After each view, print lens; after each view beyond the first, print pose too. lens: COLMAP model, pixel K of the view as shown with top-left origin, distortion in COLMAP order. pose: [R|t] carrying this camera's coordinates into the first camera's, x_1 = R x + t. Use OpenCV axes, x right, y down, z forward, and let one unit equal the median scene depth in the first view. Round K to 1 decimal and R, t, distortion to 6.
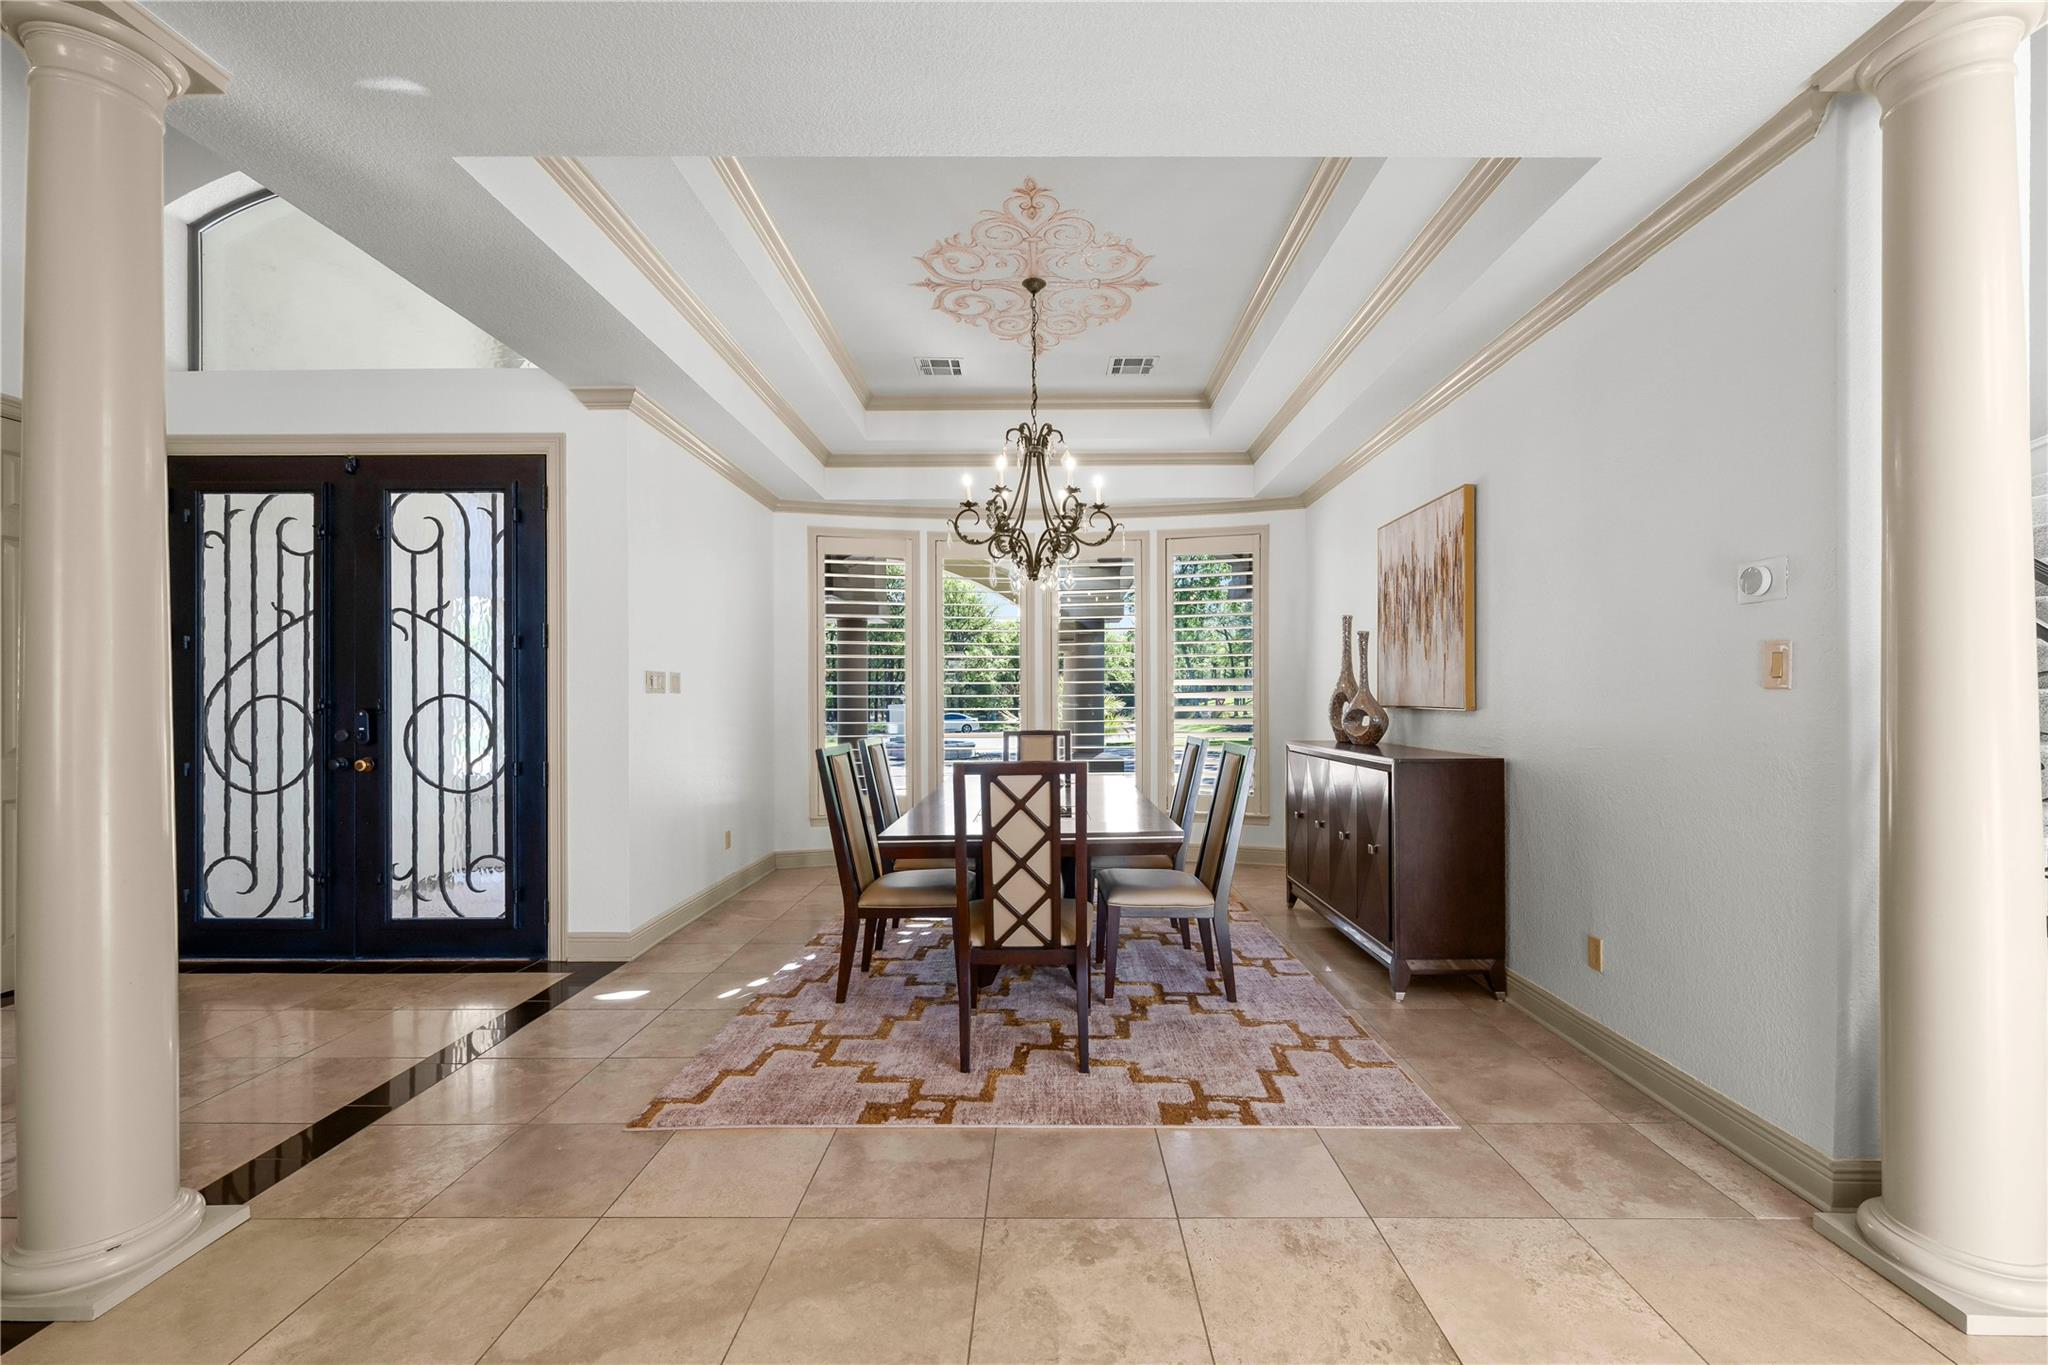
lens RADIAL K [[864.0, 0, 1040.0], [0, 864.0, 700.7], [0, 0, 1]] dist [0.000003, -0.000003]
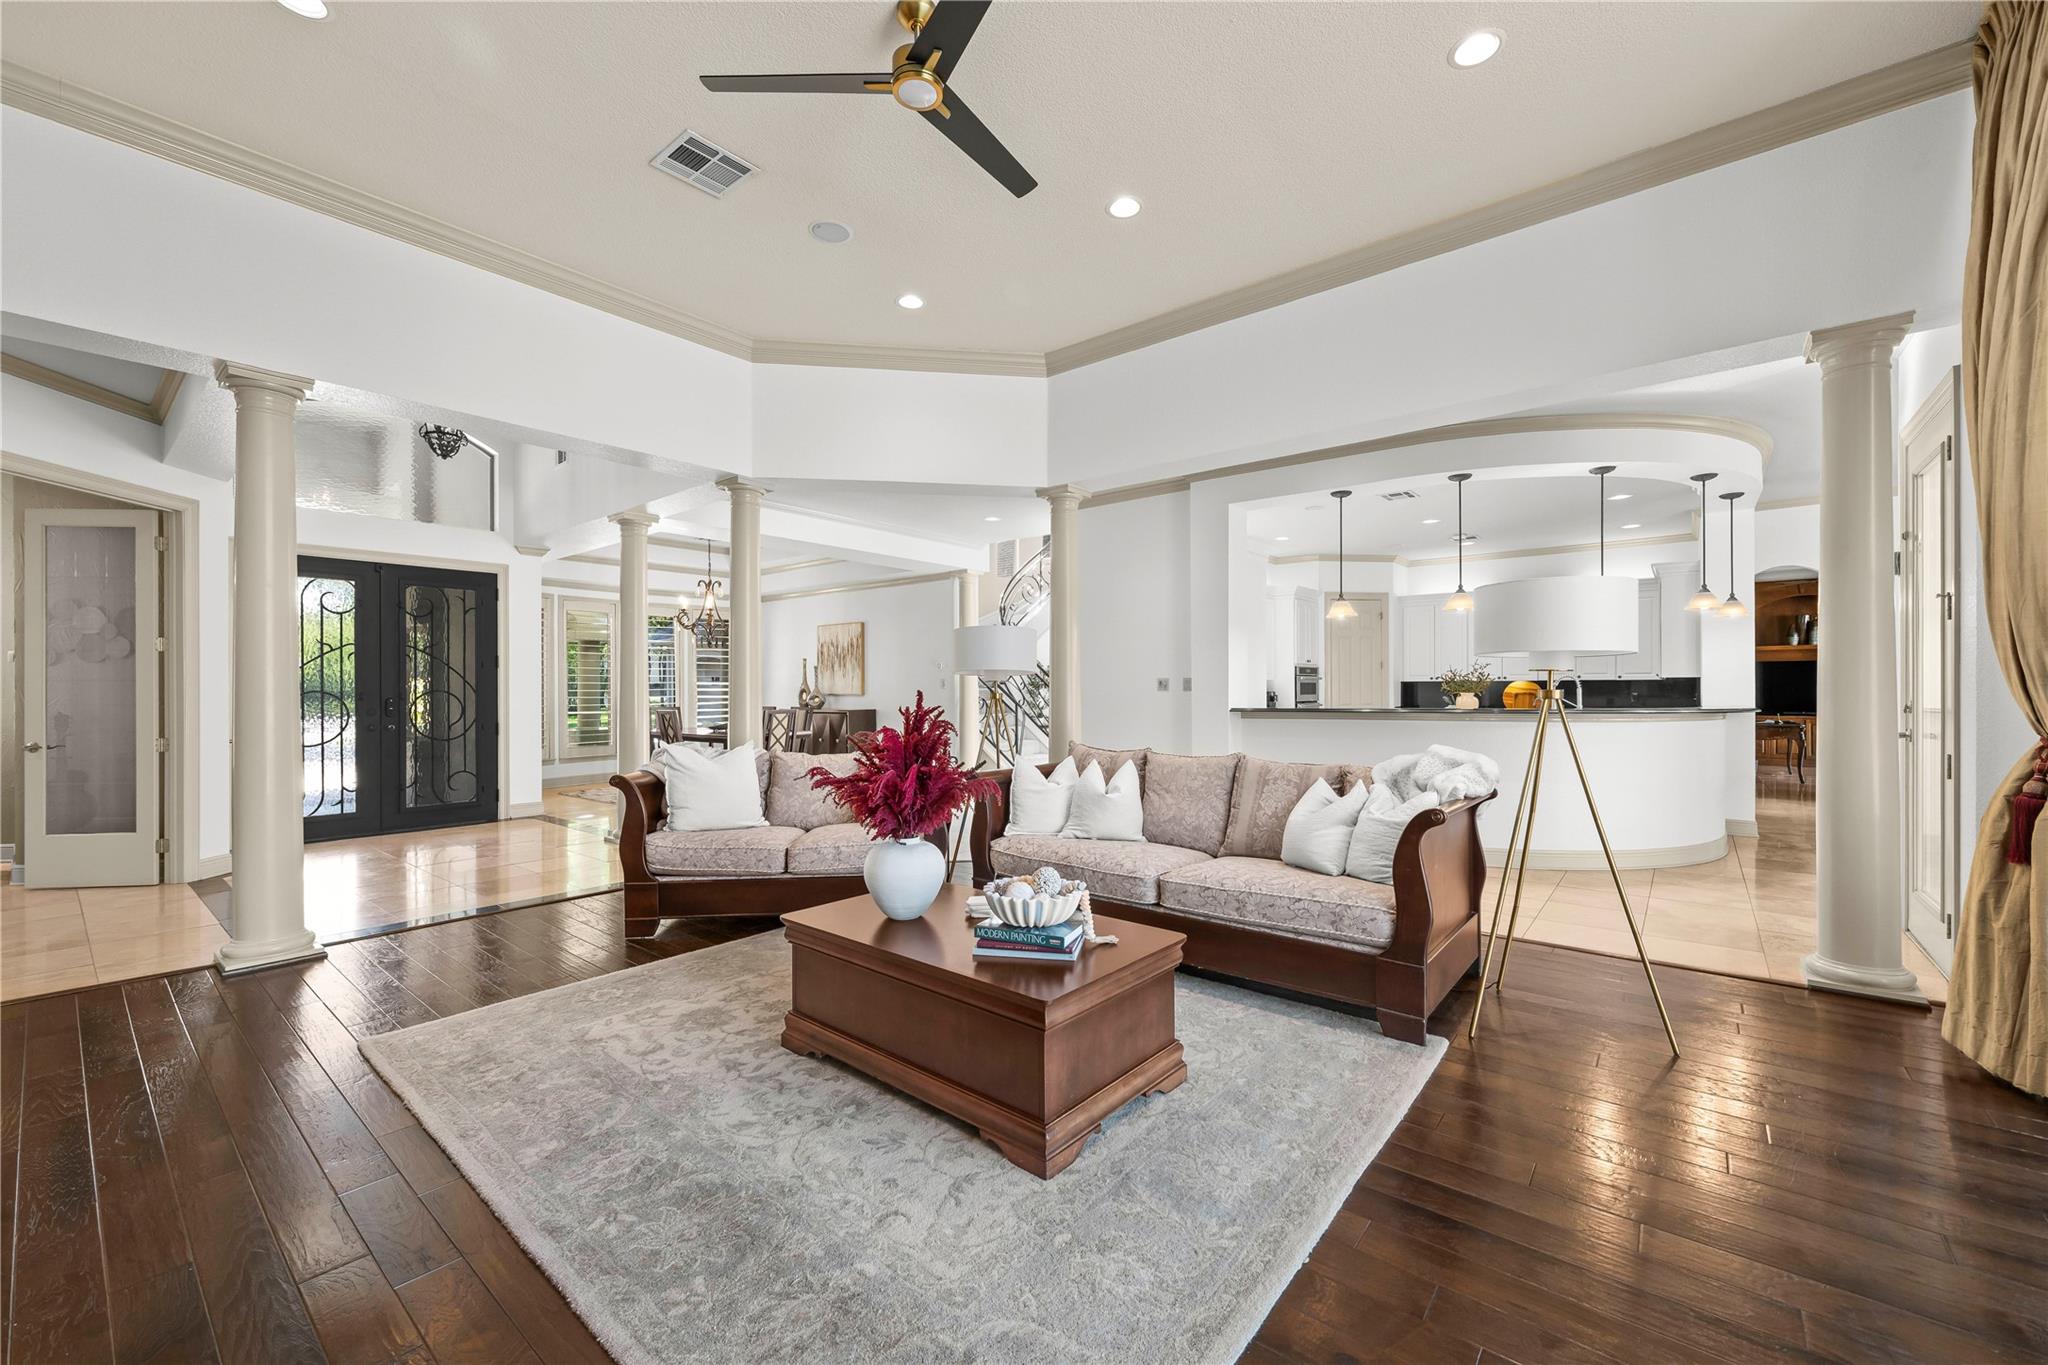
lens RADIAL K [[805.9, 0, 1038.5], [0, 805.9, 688.8], [0, 0, 1]] dist [-0.000466, -0.000503]
pose [[0.630965, 0.000403, 0.775811, -1.256976], [0.004245, 0.999983, -0.003972, 0.002964], [-0.775800, 0.005800, 0.630953, -1.225284]]
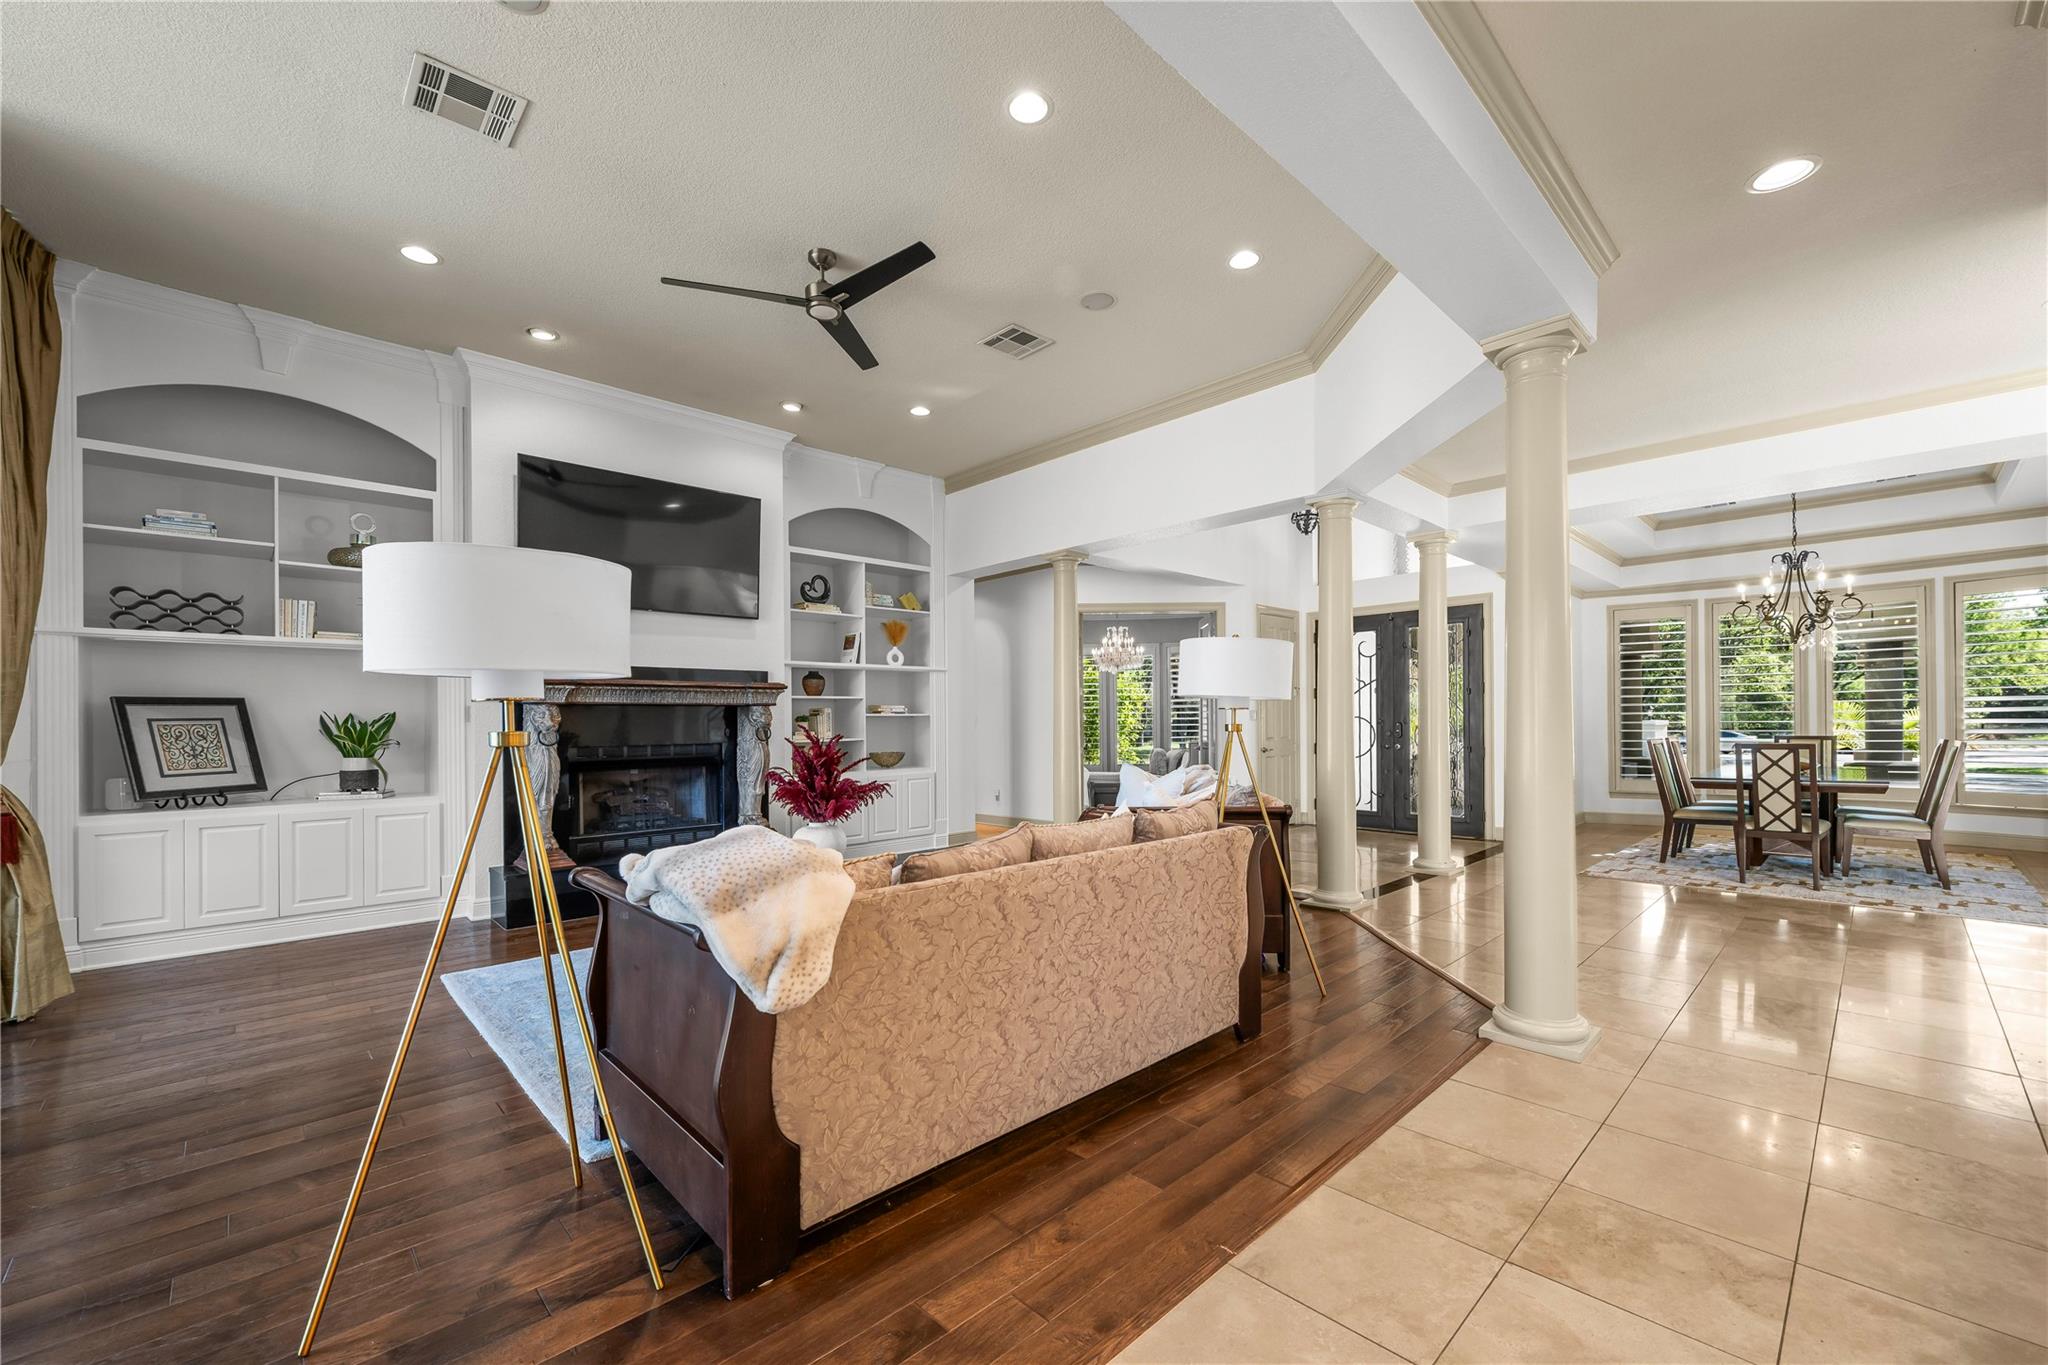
lens RADIAL K [[813.1, 0, 1028.2], [0, 813.1, 719.8], [0, 0, 1]] dist [-0.000875, 0.000056]
pose [[0.693838, -0.004512, -0.720117, 0.100672], [0.006886, 0.999976, 0.000369, -0.003211], [0.720098, -0.005214, 0.693853, -1.229971]]
